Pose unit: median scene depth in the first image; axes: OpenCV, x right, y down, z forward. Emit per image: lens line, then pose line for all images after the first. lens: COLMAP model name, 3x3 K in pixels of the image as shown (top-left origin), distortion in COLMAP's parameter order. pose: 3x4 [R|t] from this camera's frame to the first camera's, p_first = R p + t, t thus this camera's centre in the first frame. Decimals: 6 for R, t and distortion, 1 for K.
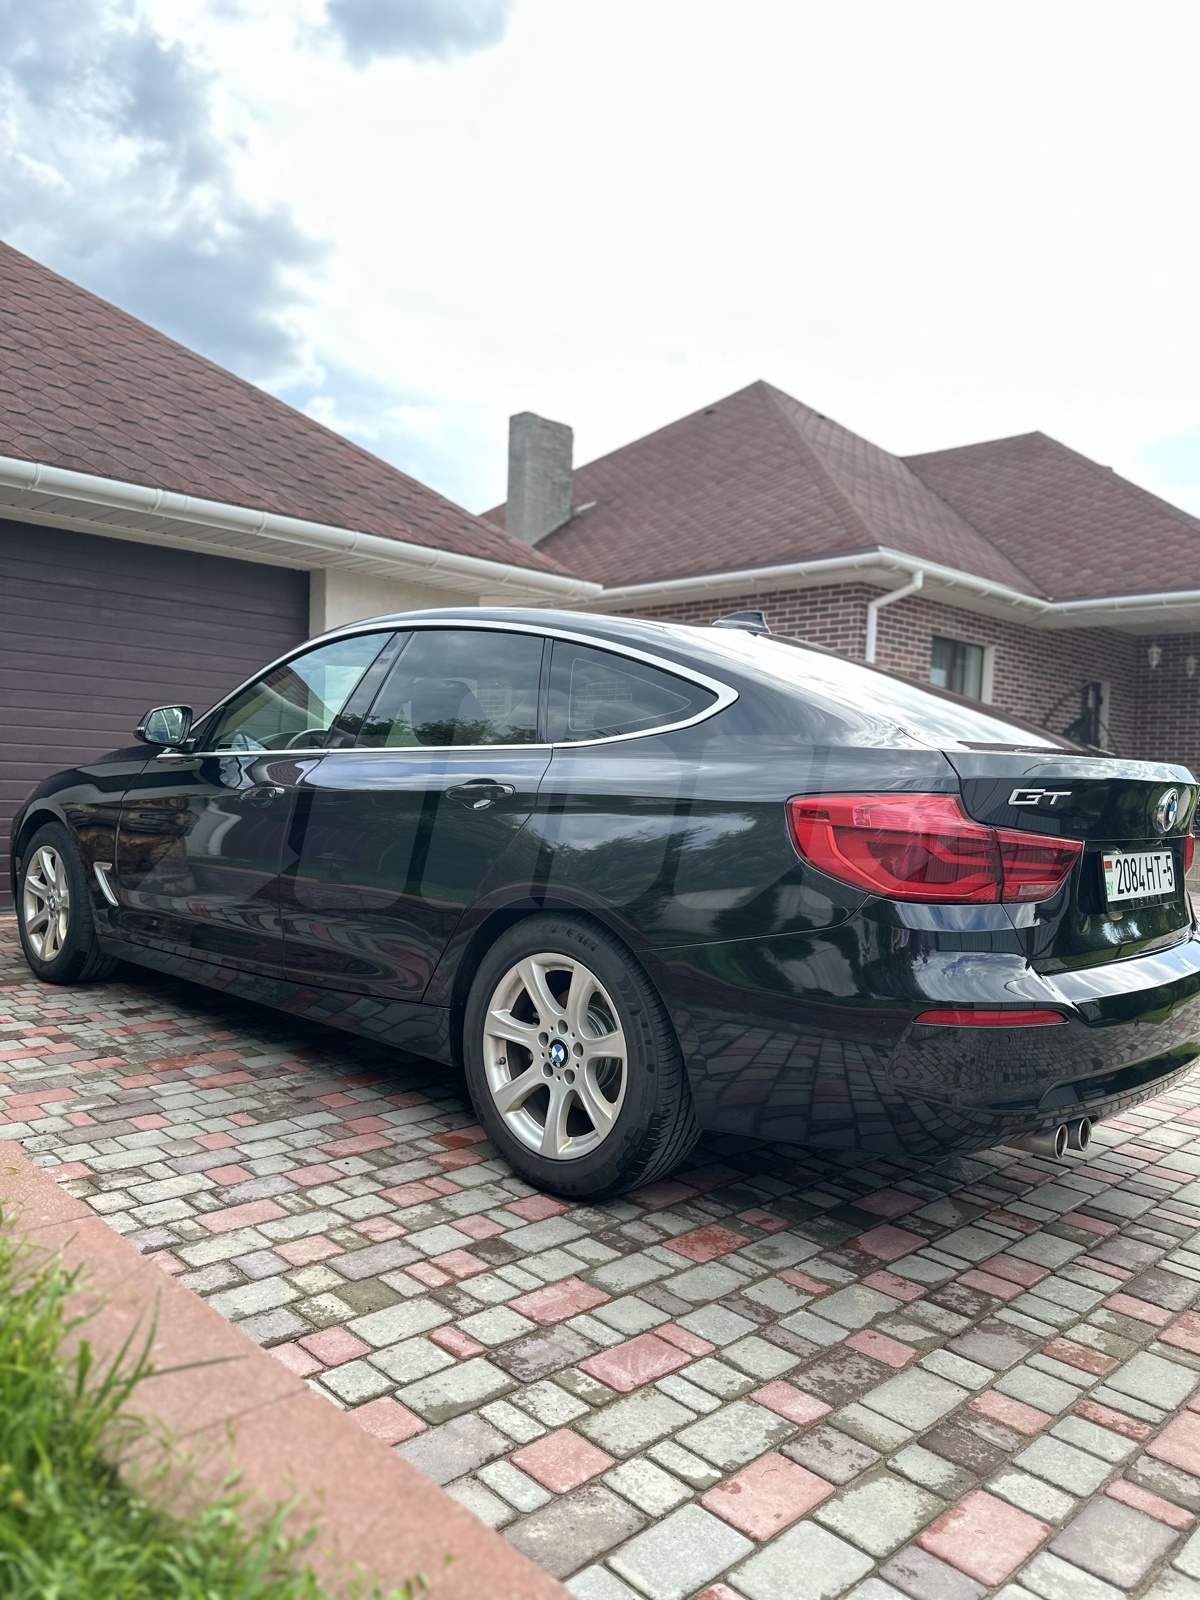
lens RADIAL K [[1113.0, 0, 600.0], [0, 1113.0, 800.0], [0, 0, 1]] dist [0.045799, -0.051521]
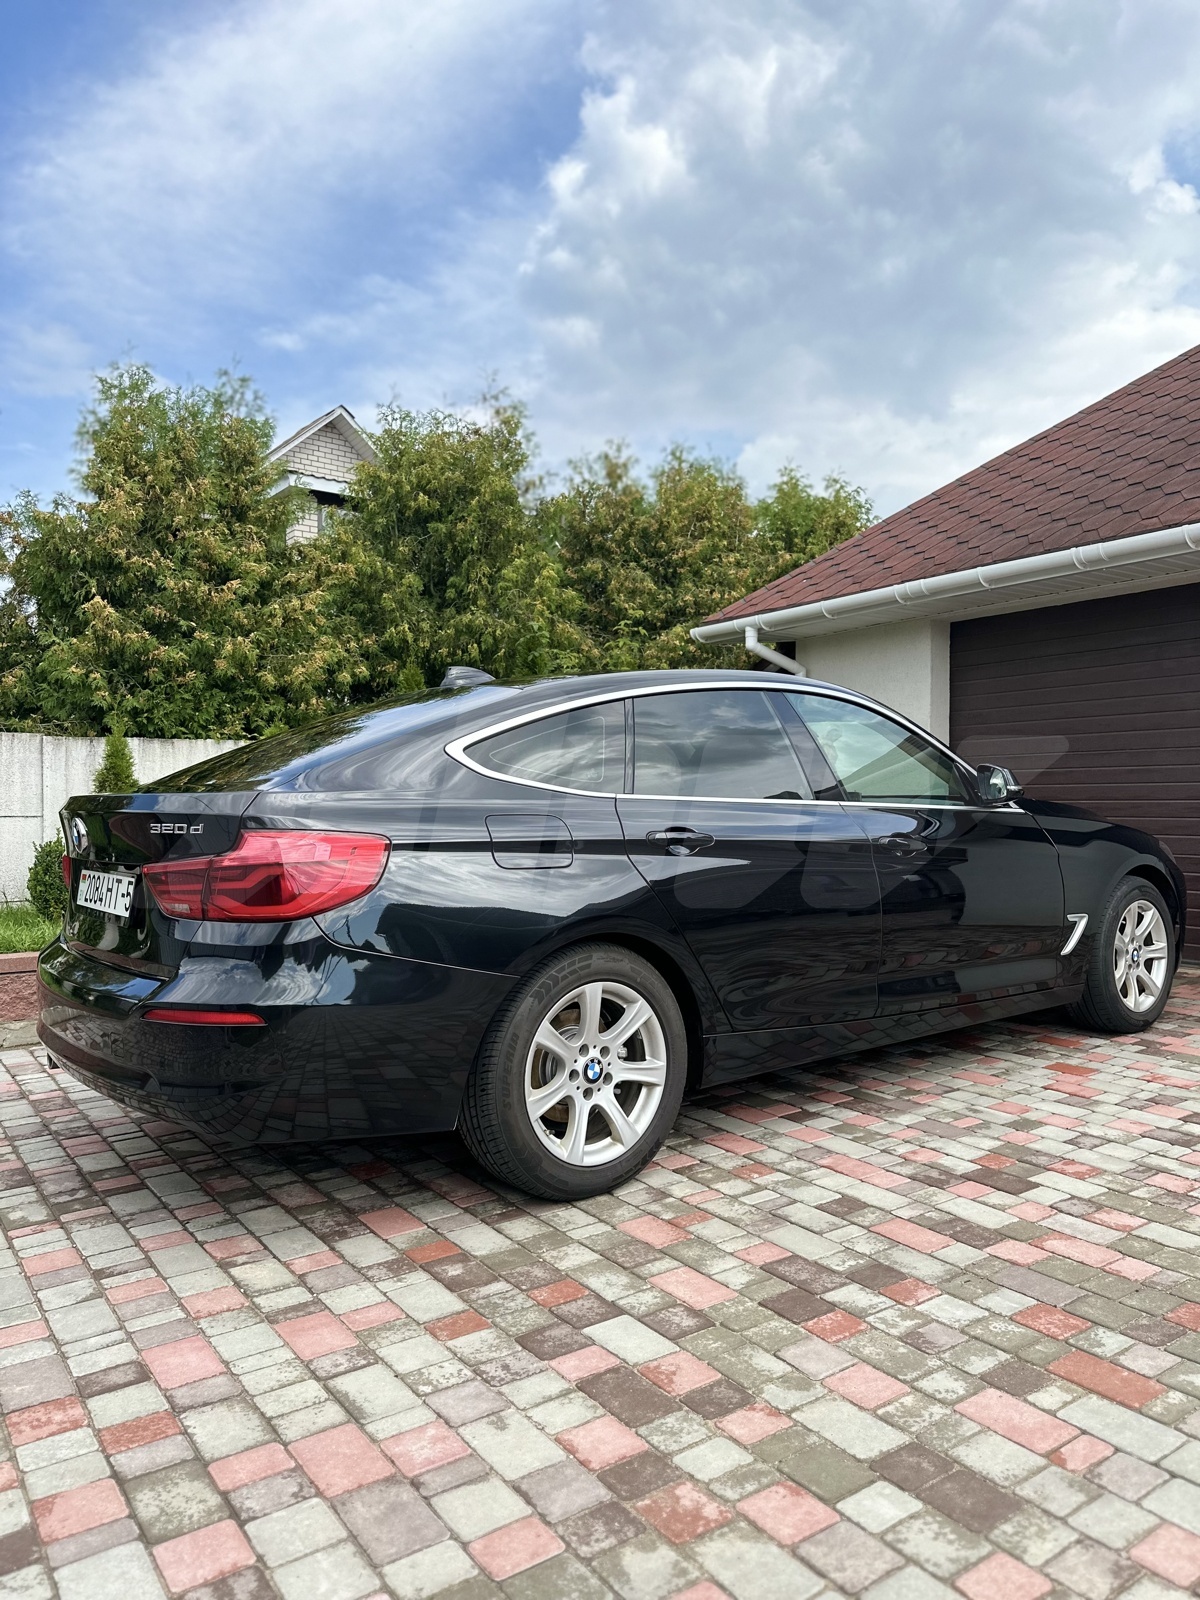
lens RADIAL K [[1113.0, 0, 600.0], [0, 1113.0, 800.0], [0, 0, 1]] dist [0.045799, -0.051521]
pose [[-0.155489, -0.039286, -0.987056, 1.476207], [-0.023261, 0.999077, -0.036101, 0.001842], [0.987564, 0.017347, -0.156260, 1.607439]]
